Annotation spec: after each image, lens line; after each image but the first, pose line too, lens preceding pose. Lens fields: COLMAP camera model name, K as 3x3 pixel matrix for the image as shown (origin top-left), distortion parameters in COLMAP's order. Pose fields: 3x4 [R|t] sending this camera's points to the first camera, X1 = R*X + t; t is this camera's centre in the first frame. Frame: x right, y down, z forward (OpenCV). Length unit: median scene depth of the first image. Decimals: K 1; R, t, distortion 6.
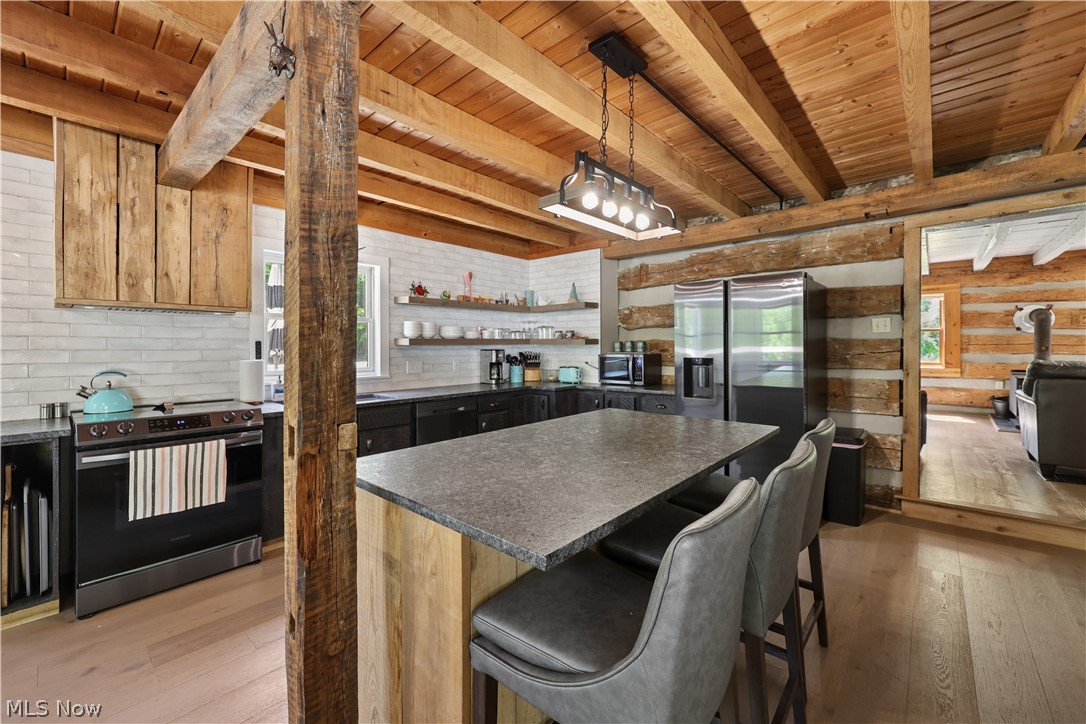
lens RADIAL K [[440.3, 0, 545.9], [0, 440.3, 350.8], [0, 0, 1]] dist [0.001443, -0.000804]
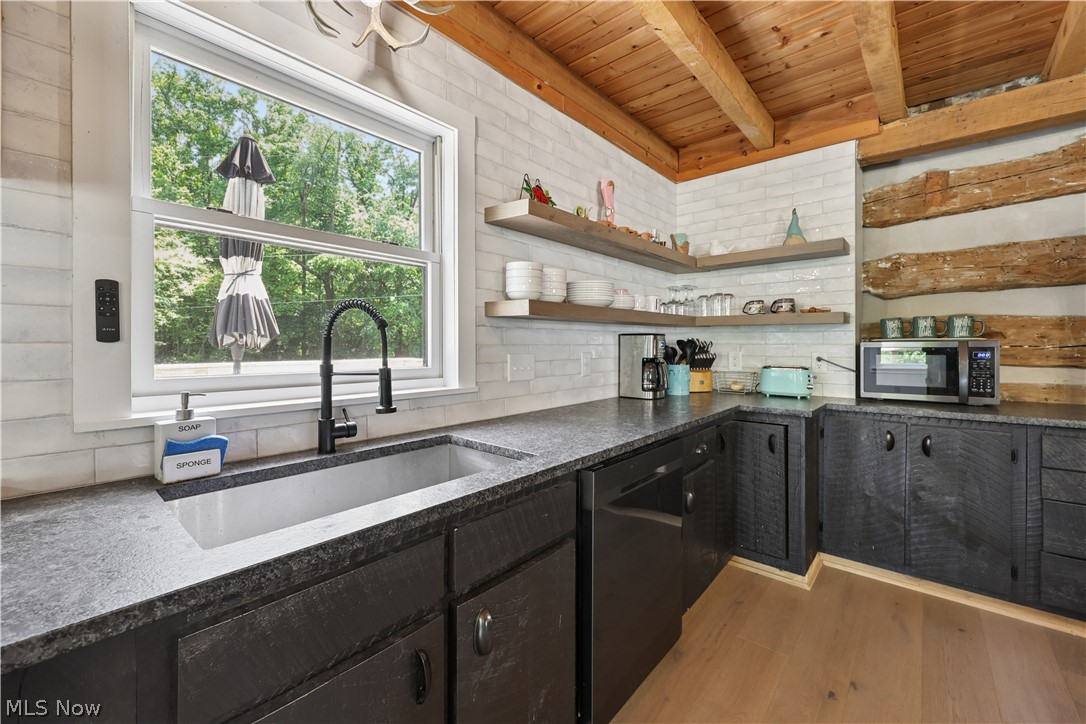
lens RADIAL K [[440.3, 0, 545.9], [0, 440.3, 350.8], [0, 0, 1]] dist [0.001443, -0.000804]
pose [[0.999988, 0.001617, 0.004649, -0.258881], [-0.001637, 0.999990, 0.004264, 0.016779], [-0.004642, -0.004271, 0.999980, 0.506109]]
